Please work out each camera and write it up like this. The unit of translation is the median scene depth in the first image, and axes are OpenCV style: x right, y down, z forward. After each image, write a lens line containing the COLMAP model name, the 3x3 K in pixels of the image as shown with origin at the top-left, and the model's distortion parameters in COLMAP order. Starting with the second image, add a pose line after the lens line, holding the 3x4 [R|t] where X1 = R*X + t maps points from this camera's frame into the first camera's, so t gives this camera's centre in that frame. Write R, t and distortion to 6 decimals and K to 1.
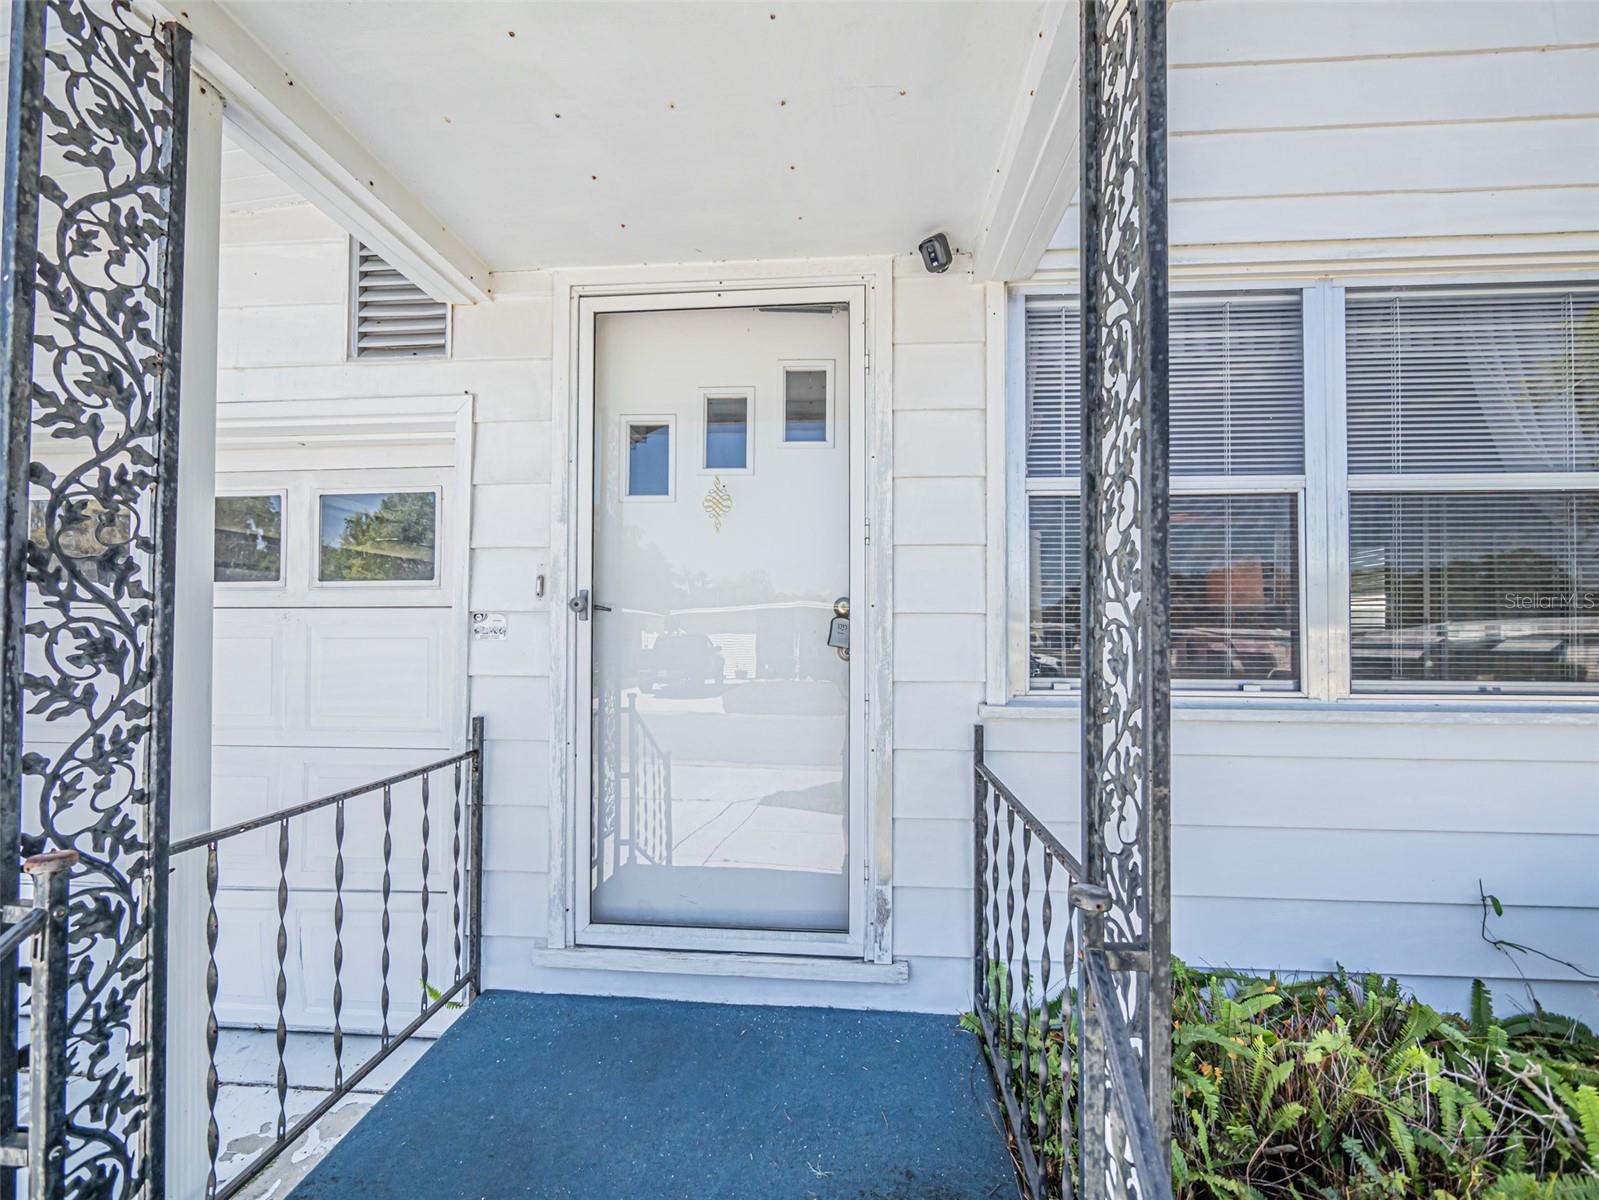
lens RADIAL K [[645.5, 0, 819.4], [0, 645.5, 623.2], [0, 0, 1]] dist [-0.000687, -0.000025]
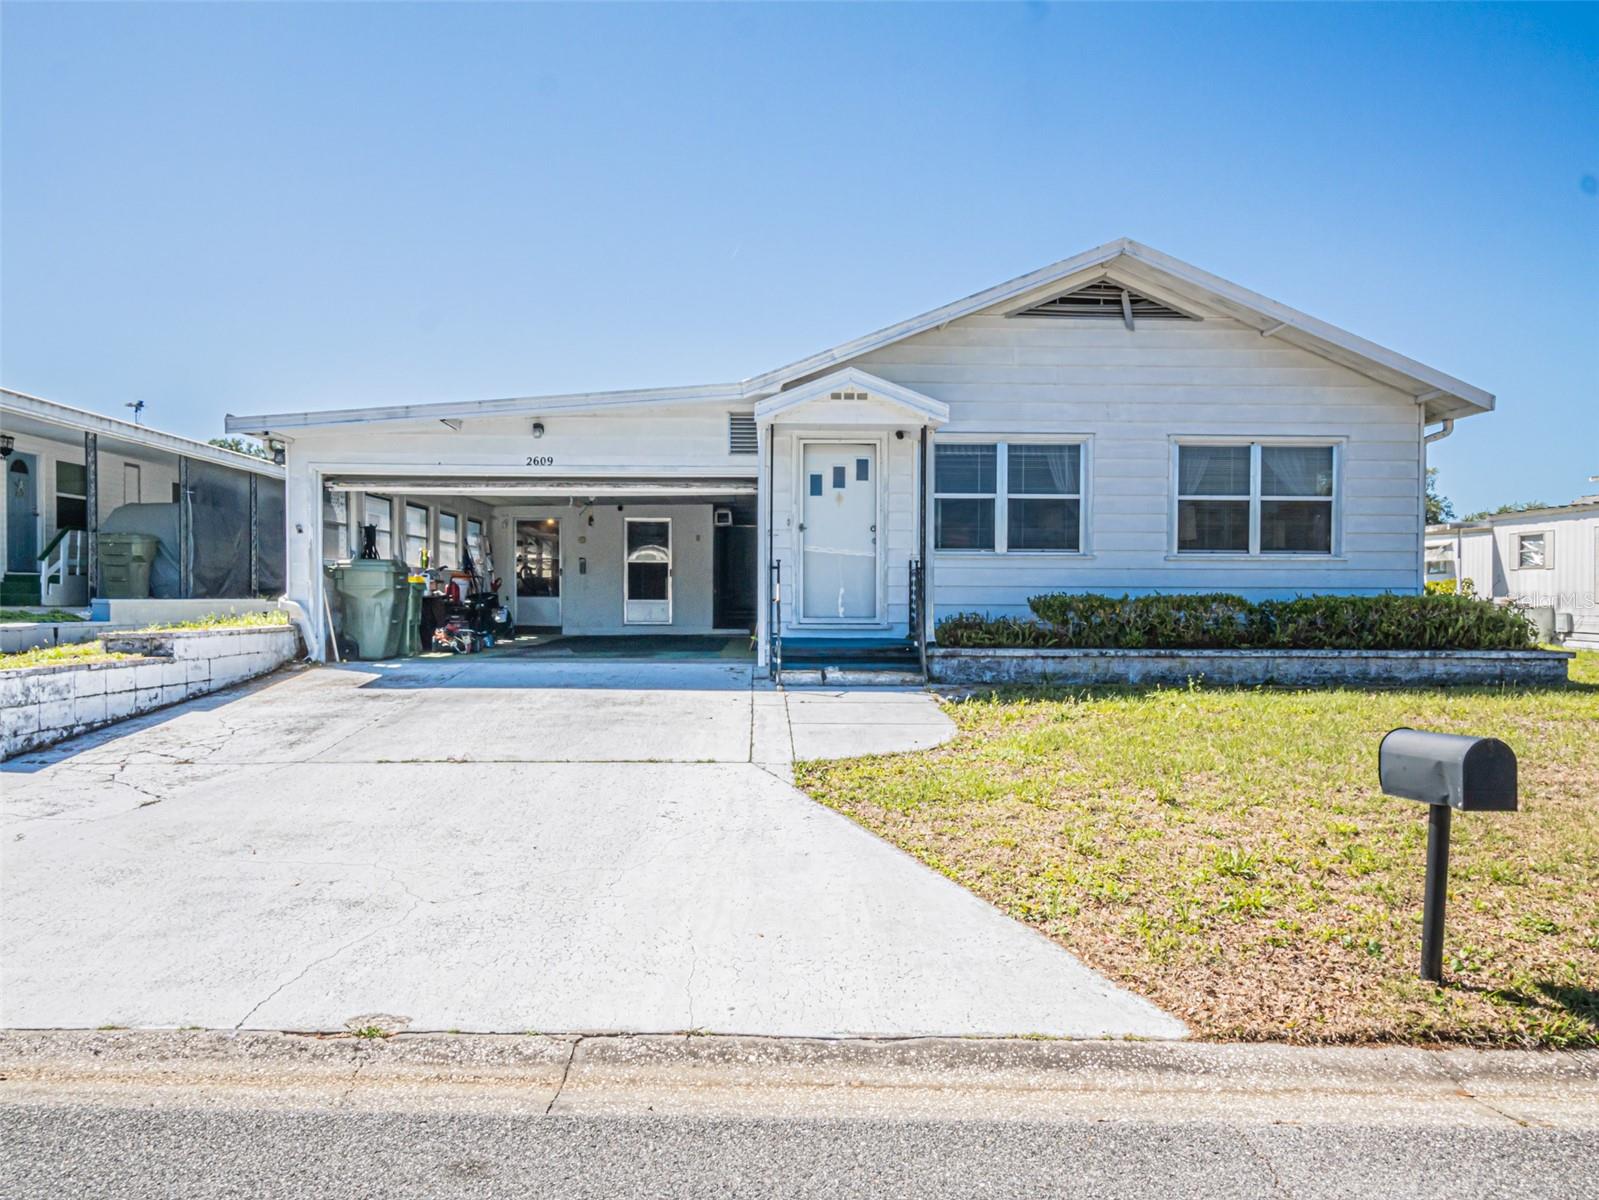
lens RADIAL K [[1143.9, 0, 802.9], [0, 1143.9, 623.9], [0, 0, 1]] dist [0.003366, -0.002812]
pose [[0.994529, -0.001634, 0.104452, -0.984638], [-0.002368, 0.999268, 0.038172, 0.252521], [-0.104438, -0.038210, 0.993797, -5.114223]]
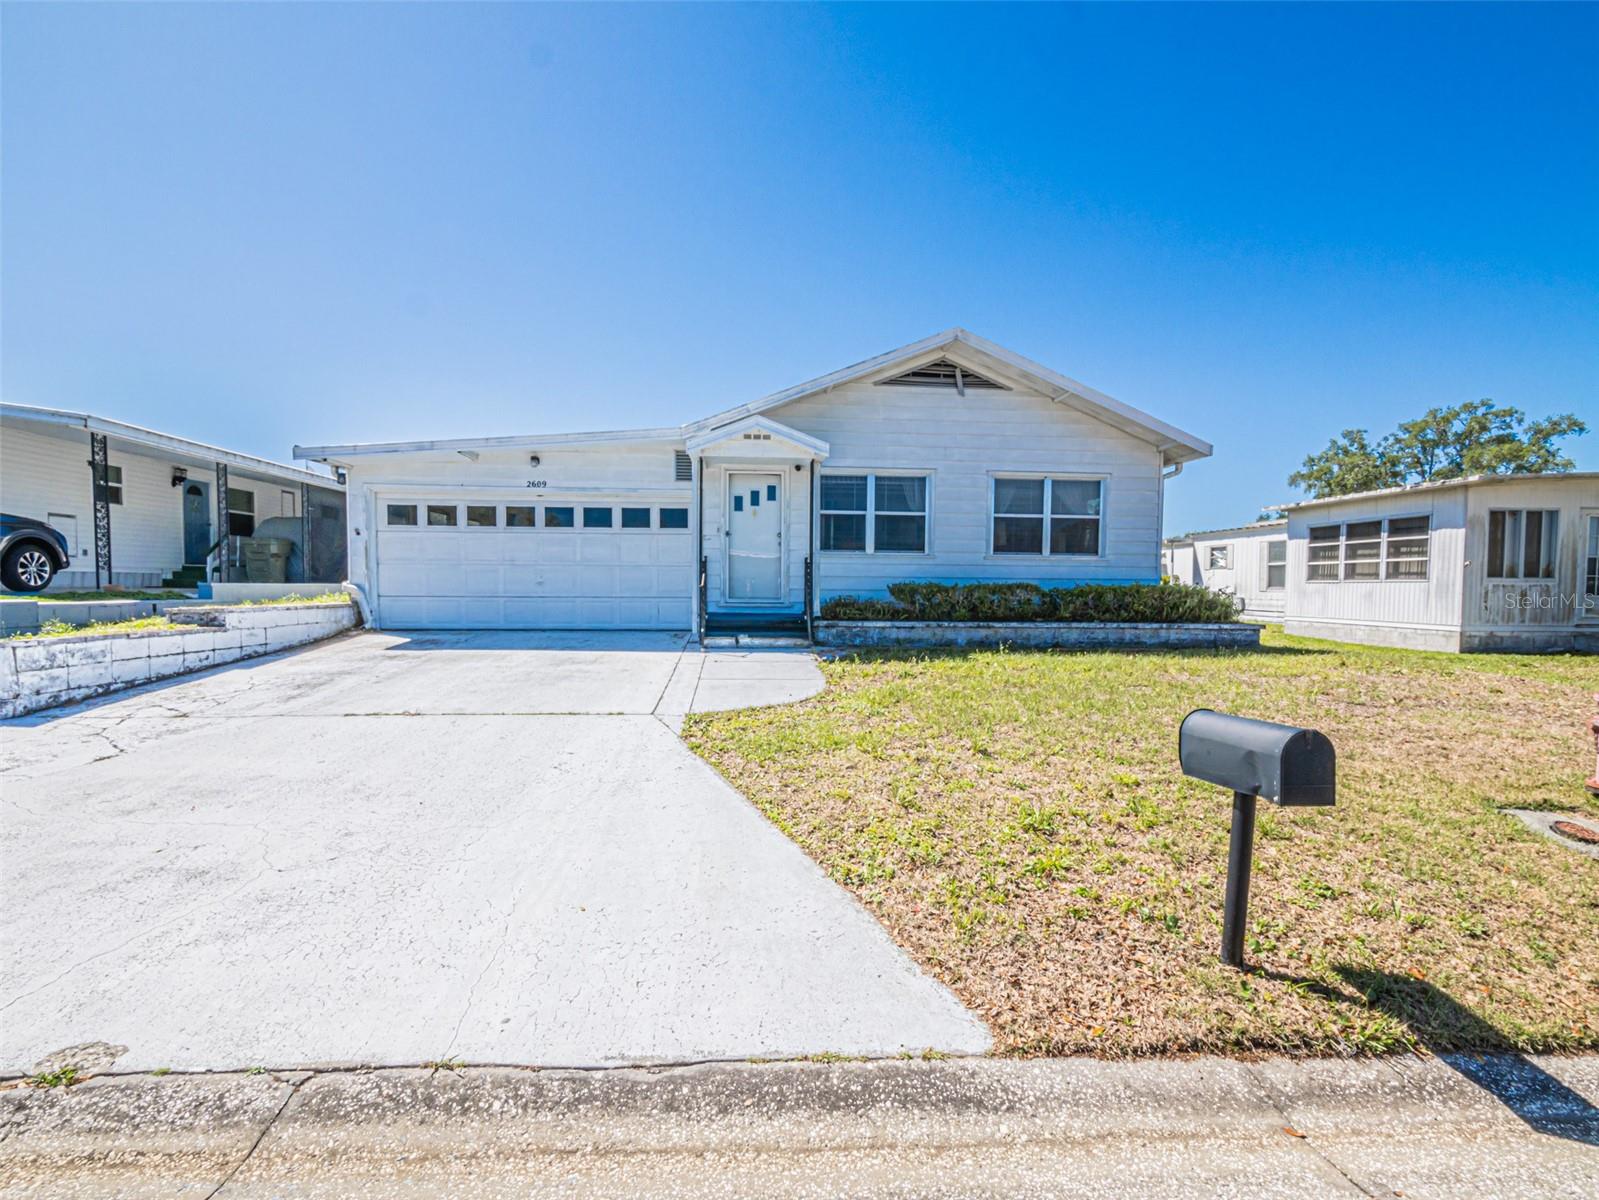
lens RADIAL K [[696.0, 0, 799.3], [0, 696.0, 618.1], [0, 0, 1]] dist [-0.000045, 0.000227]
pose [[0.989118, -0.001217, 0.147122, -0.589469], [-0.007829, 0.998114, 0.060891, 0.277727], [-0.146918, -0.061380, 0.987242, -4.268085]]
